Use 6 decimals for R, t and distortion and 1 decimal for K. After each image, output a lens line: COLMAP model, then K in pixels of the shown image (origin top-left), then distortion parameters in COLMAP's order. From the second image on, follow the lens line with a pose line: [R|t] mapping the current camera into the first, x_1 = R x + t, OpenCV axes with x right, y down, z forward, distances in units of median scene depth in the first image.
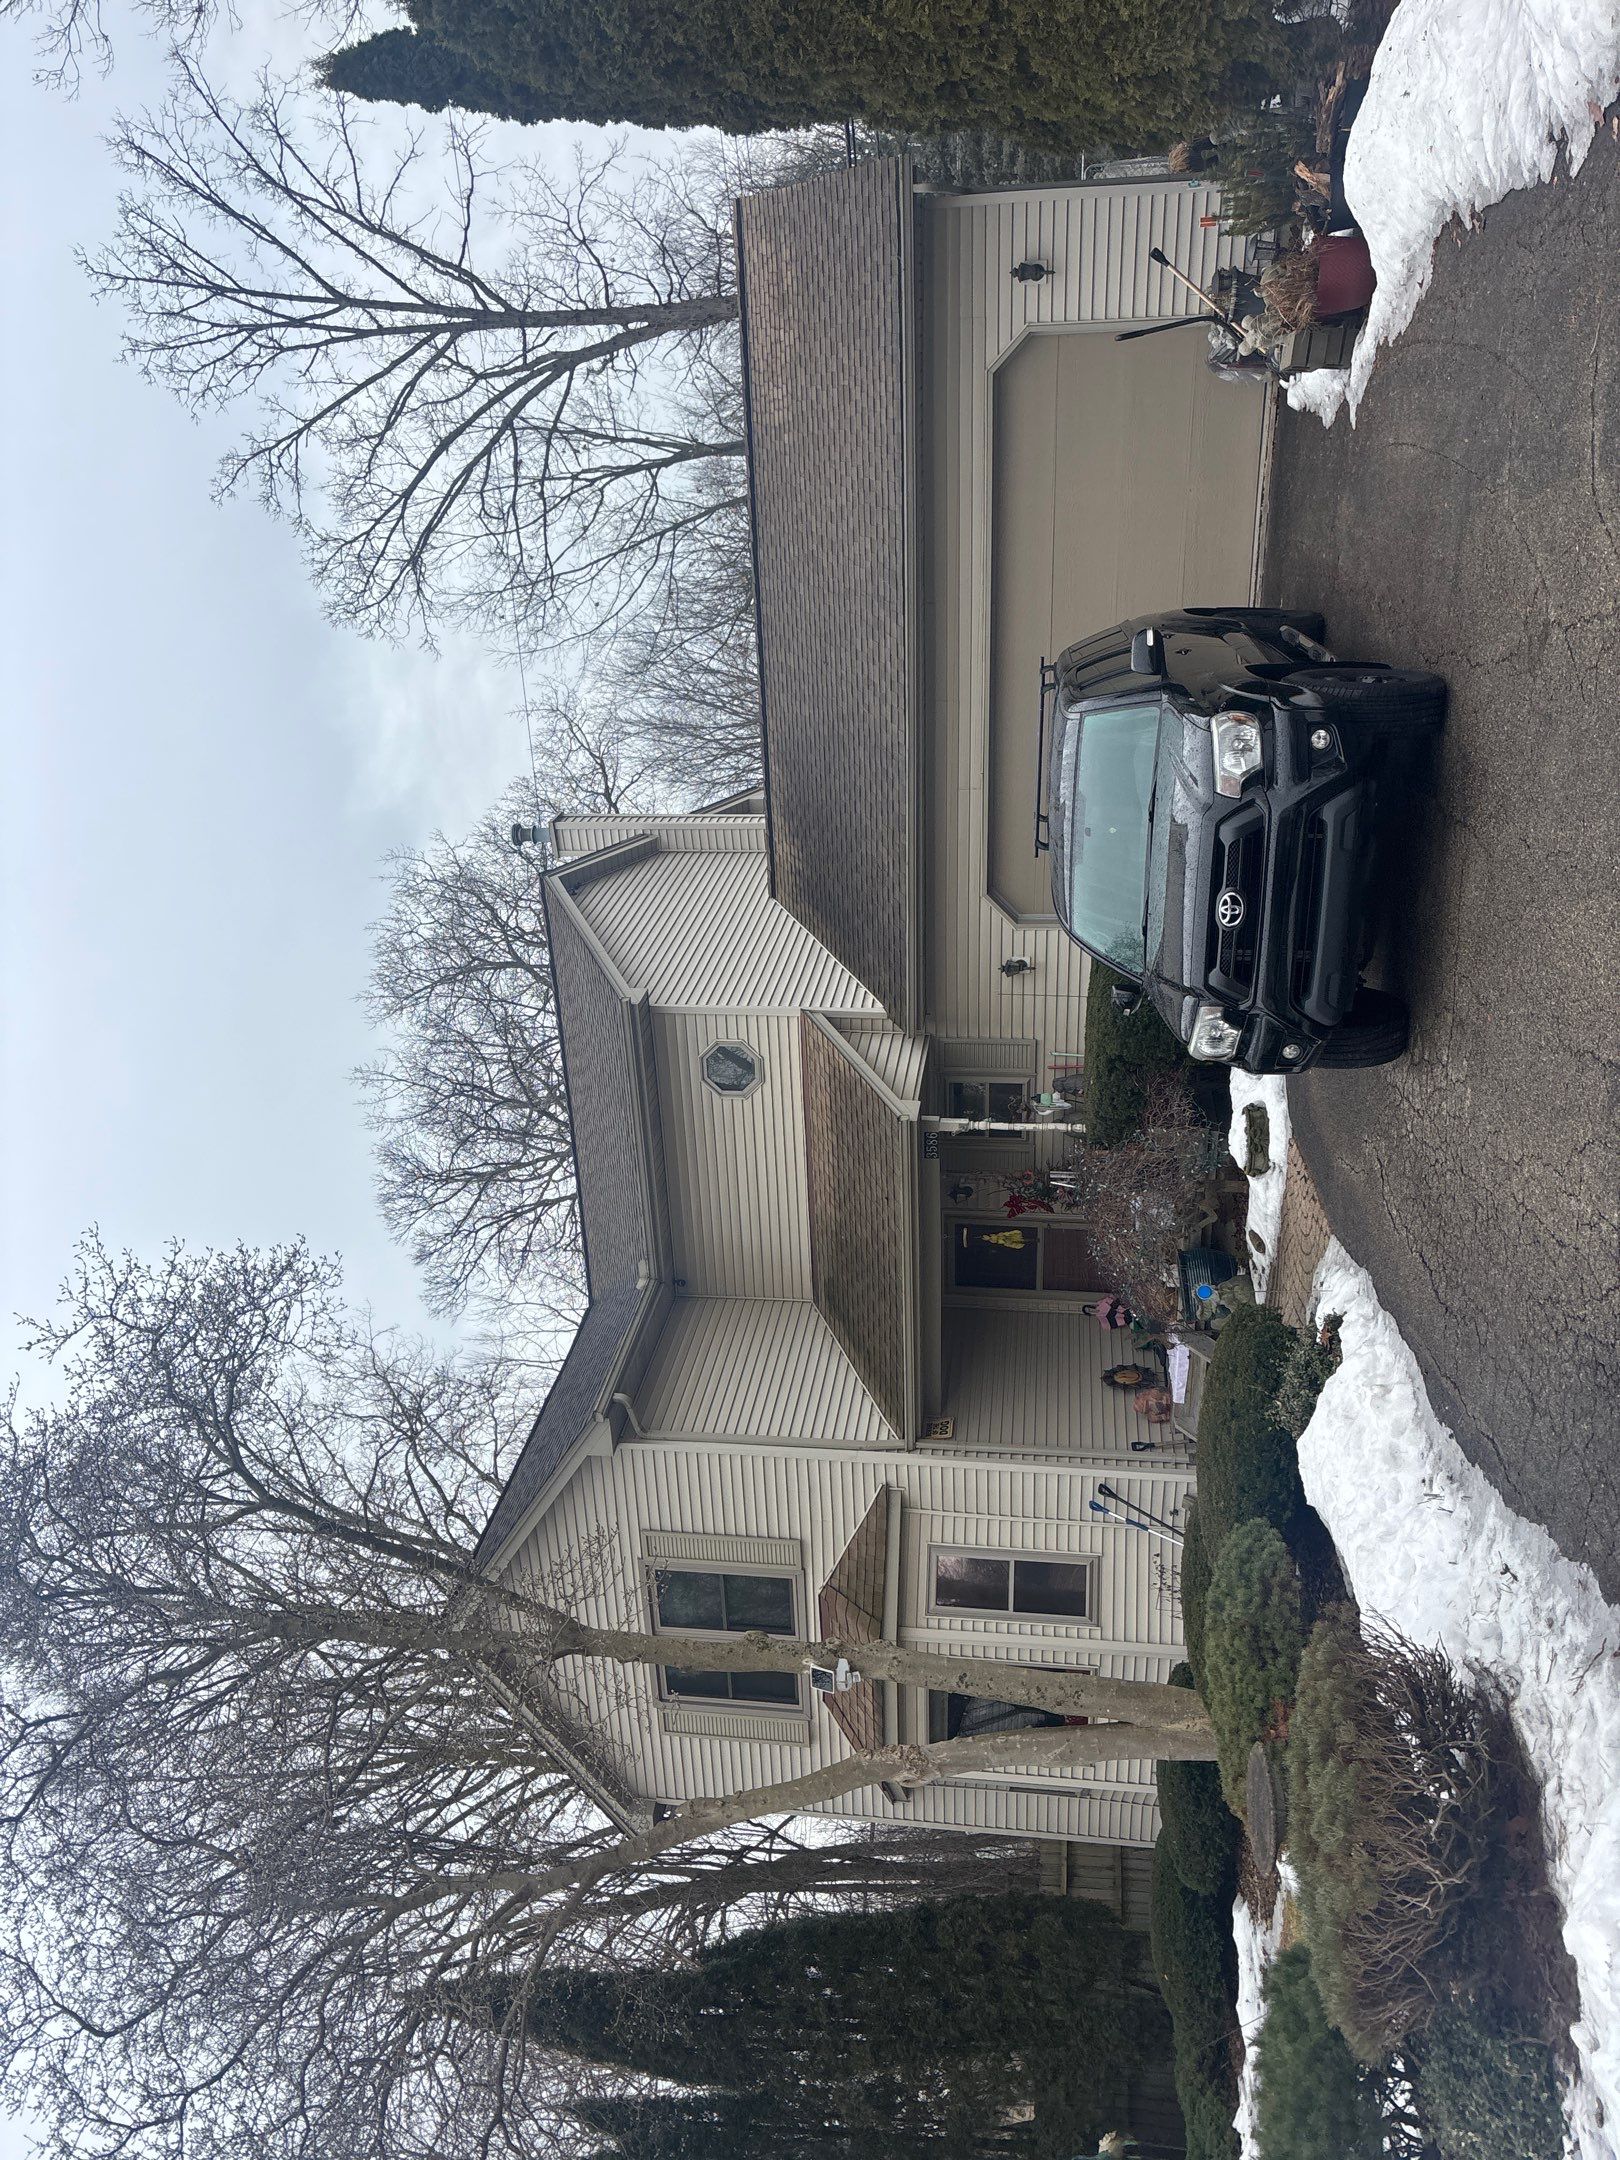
lens RADIAL K [[1647.8, 0, 807.0], [0, 1647.8, 1083.9], [0, 0, 1]] dist [-0.005501, -0.008979]
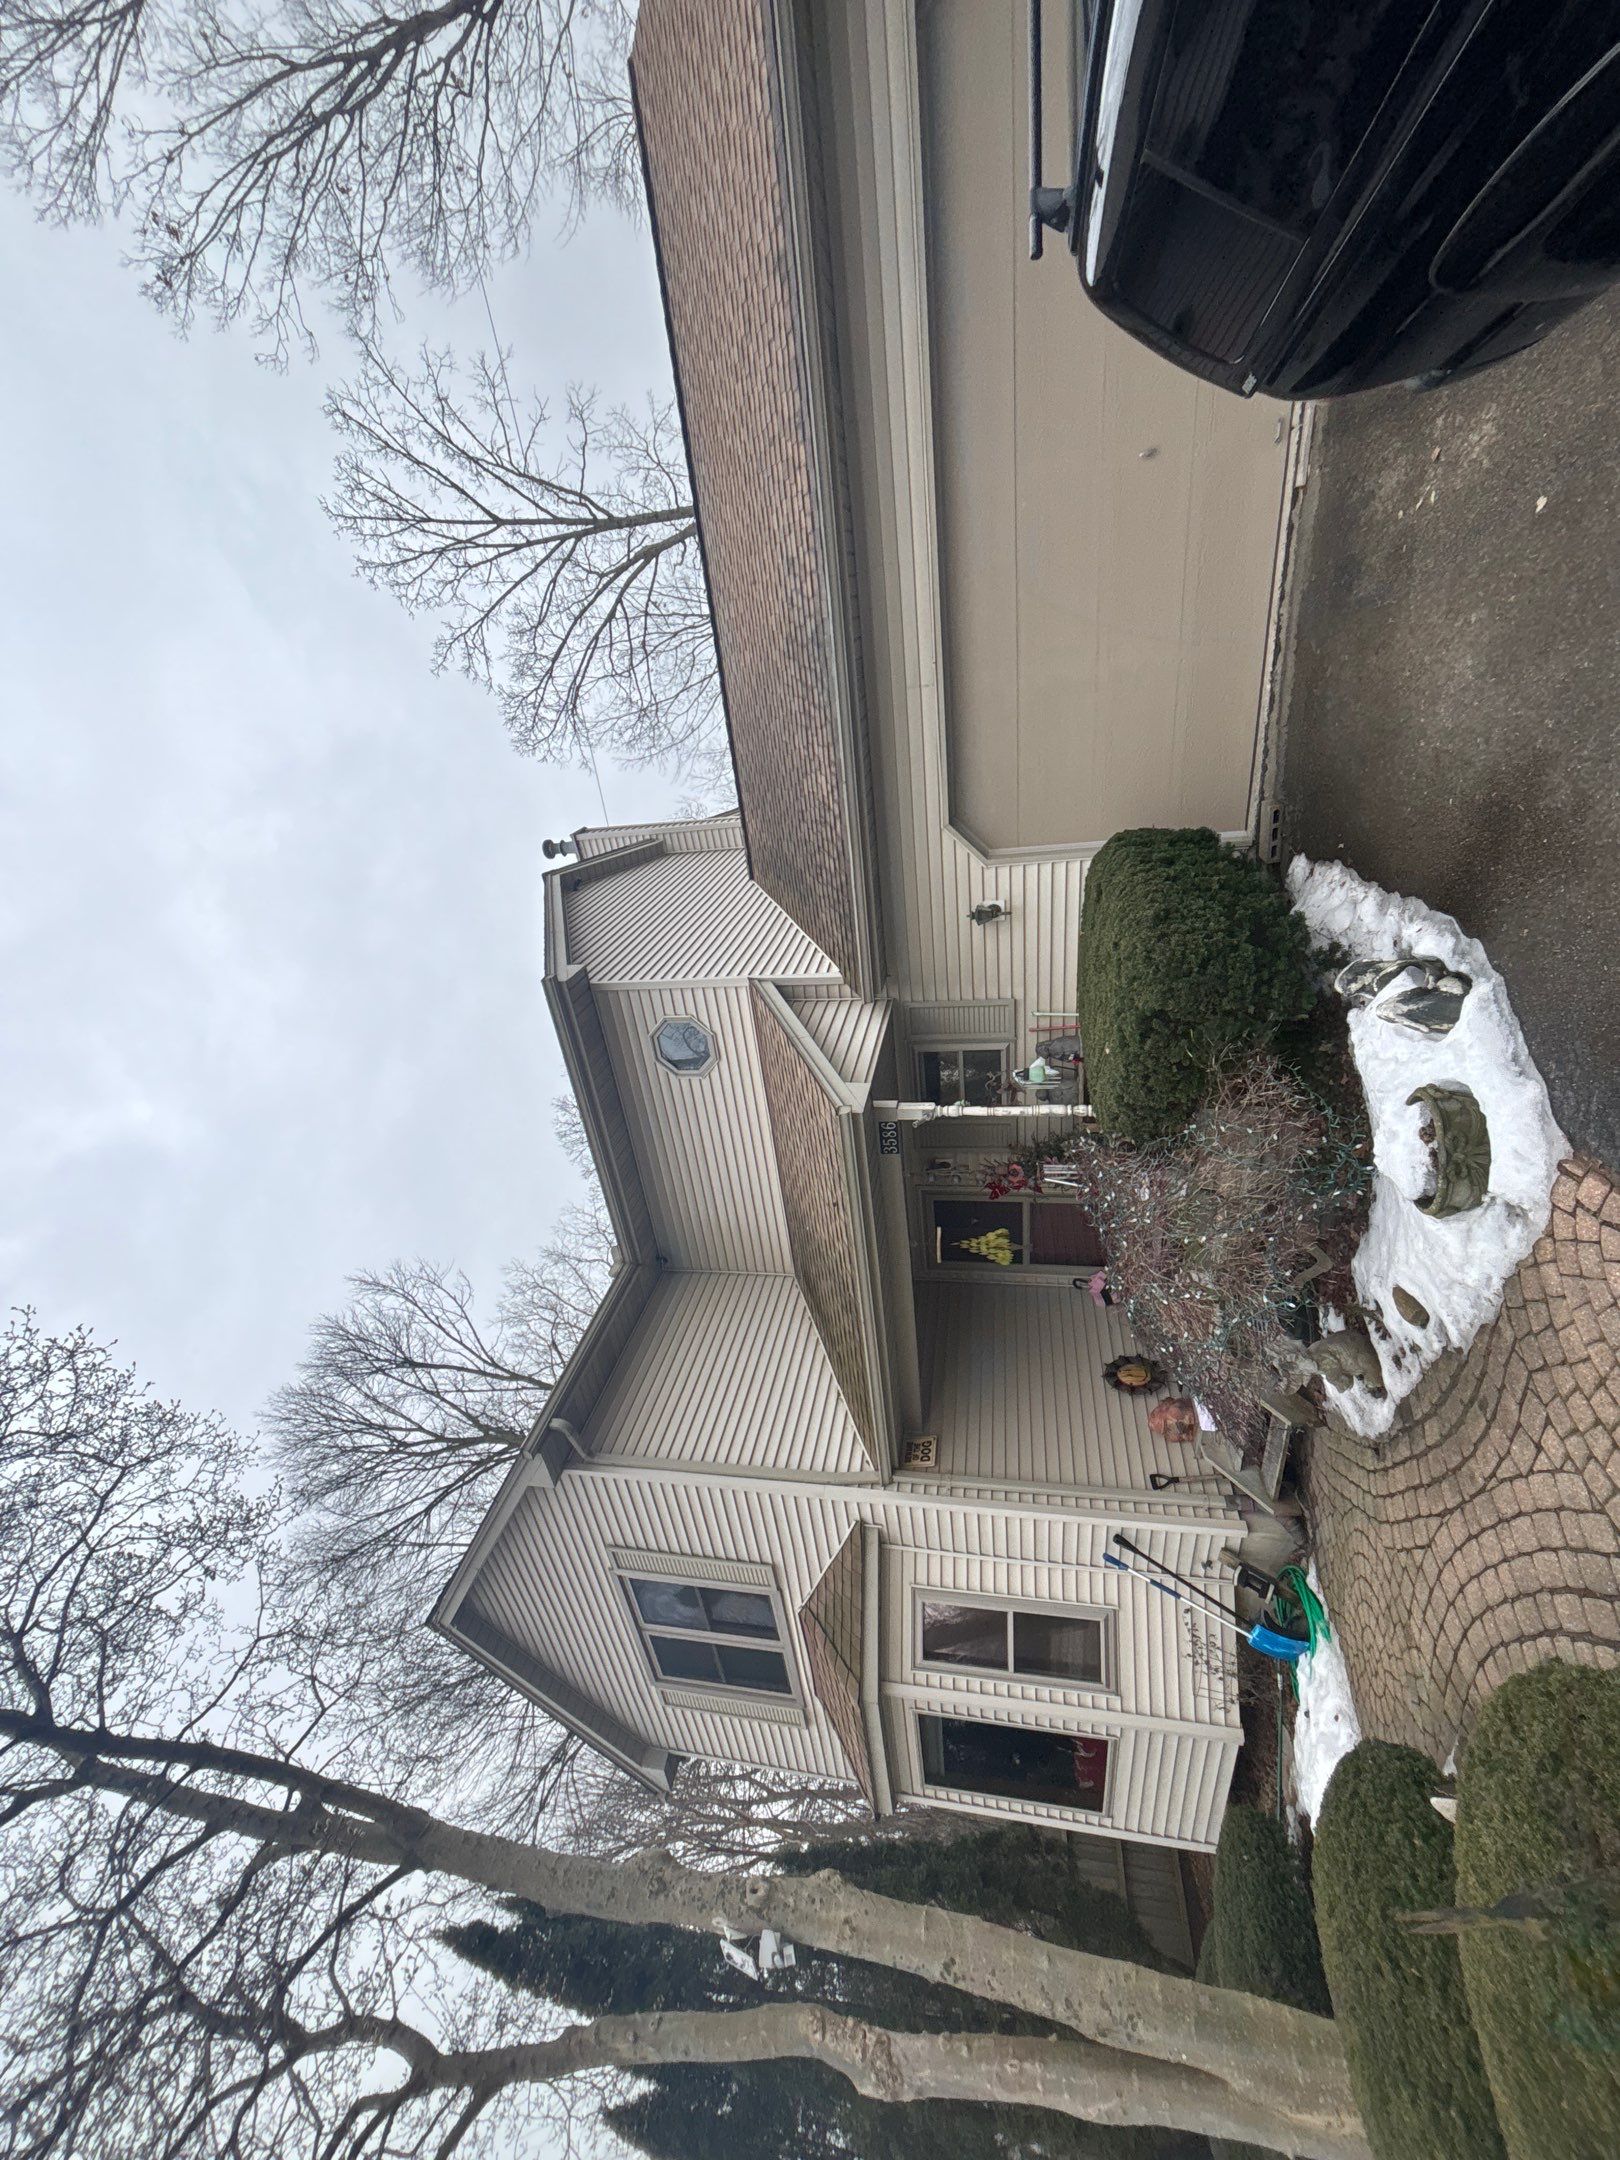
lens RADIAL K [[869.9, 0, 819.3], [0, 869.9, 1071.2], [0, 0, 1]] dist [-0.014660, 0.000021]
pose [[0.996814, -0.043964, -0.066555, 0.064938], [0.046337, 0.998328, 0.034544, -0.009303], [0.064925, -0.037518, 0.997185, 0.533322]]
